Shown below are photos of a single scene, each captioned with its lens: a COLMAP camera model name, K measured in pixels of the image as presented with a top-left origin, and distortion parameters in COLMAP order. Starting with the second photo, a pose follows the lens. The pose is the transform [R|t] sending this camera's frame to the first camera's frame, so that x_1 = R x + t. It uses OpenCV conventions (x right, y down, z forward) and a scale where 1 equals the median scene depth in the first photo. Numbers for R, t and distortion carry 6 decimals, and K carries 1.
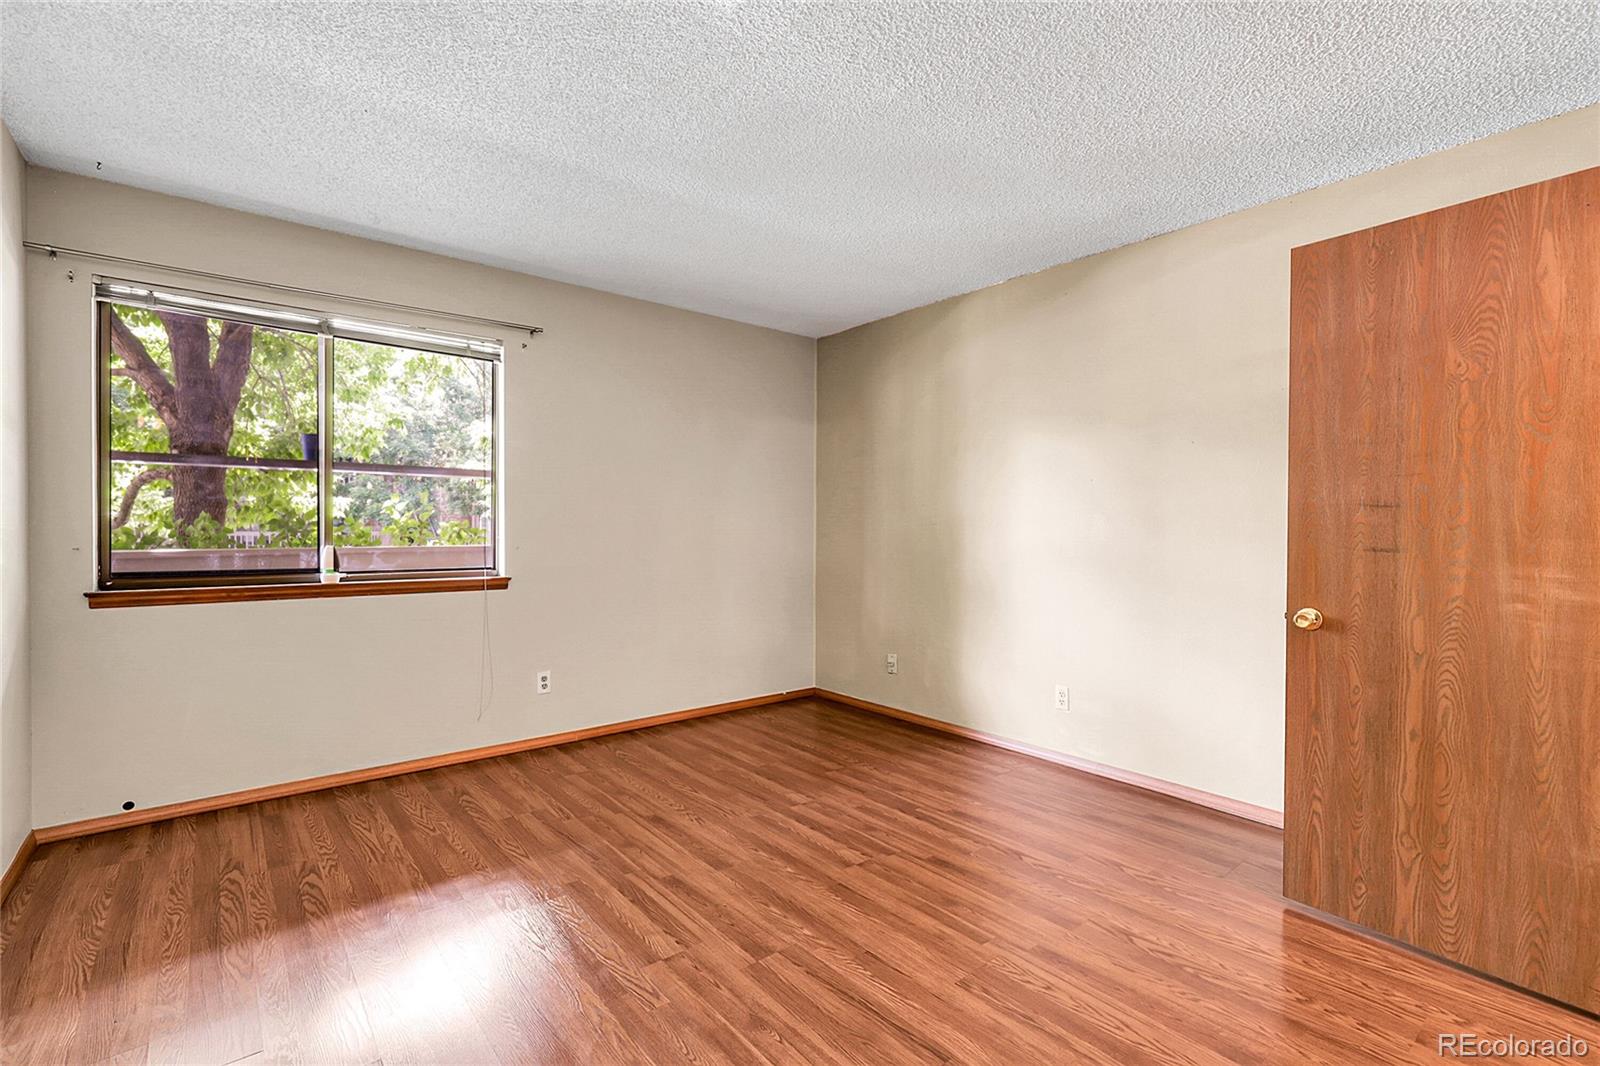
lens RADIAL K [[720.3, 0, 794.7], [0, 720.3, 529.1], [0, 0, 1]] dist [-0.001916, 0.000393]
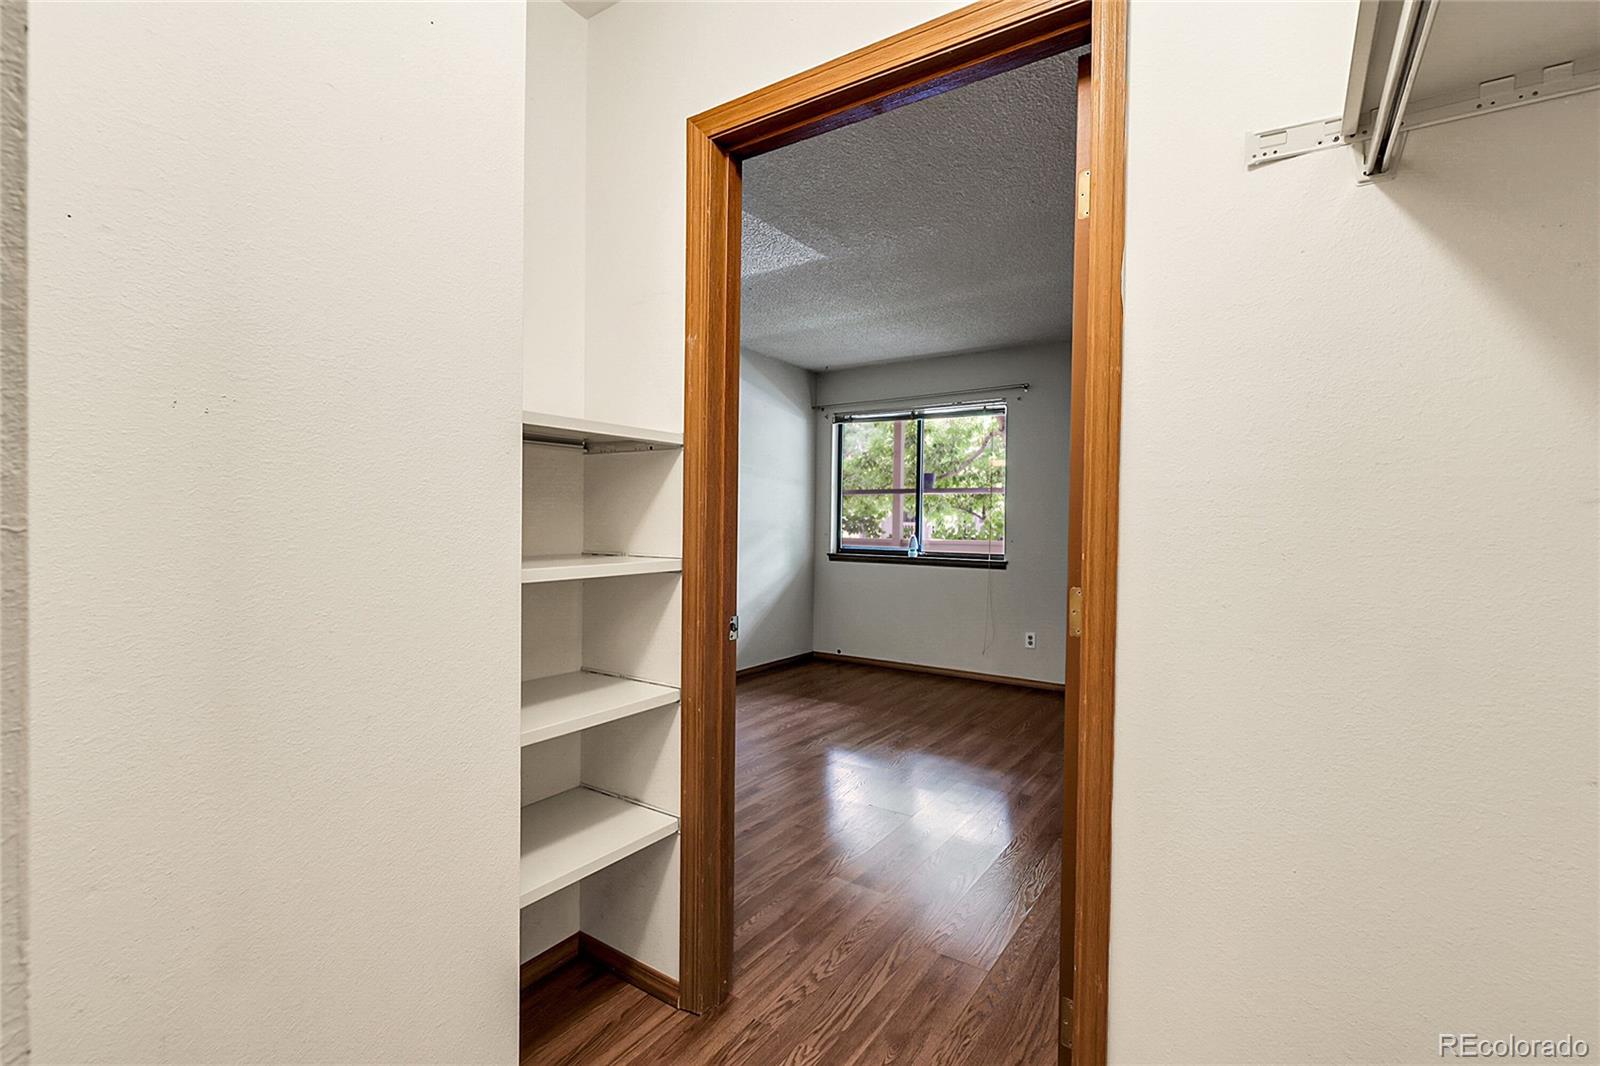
lens RADIAL K [[720.3, 0, 802.5], [0, 720.3, 532.6], [0, 0, 1]] dist [-0.001916, 0.000393]
pose [[0.281468, 0.013254, -0.959479, 1.001282], [-0.015381, 0.999838, 0.009299, 0.001931], [0.959447, 0.012140, 0.281626, 0.229756]]
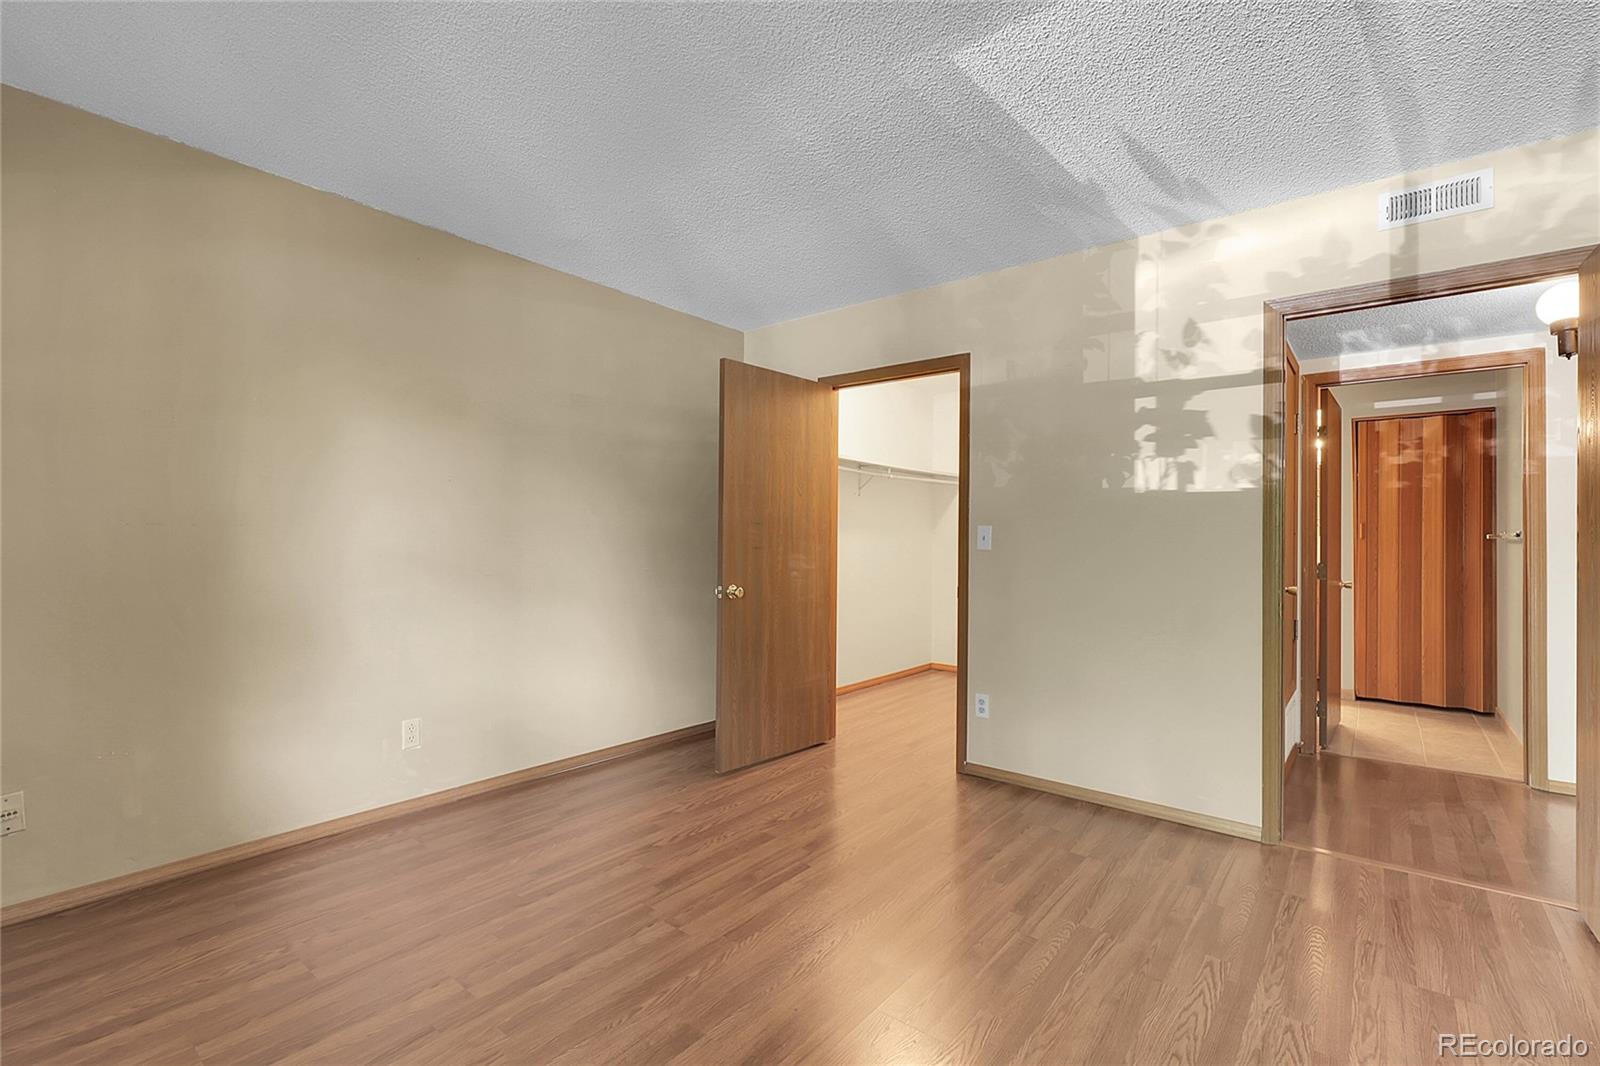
lens RADIAL K [[720.3, 0, 799.8], [0, 720.3, 532.4], [0, 0, 1]] dist [-0.001916, 0.000393]
pose [[-0.212061, 0.002055, 0.977254, -0.666862], [-0.006355, 0.999974, -0.003482, -0.003355], [-0.977236, -0.006949, -0.212043, 0.884799]]
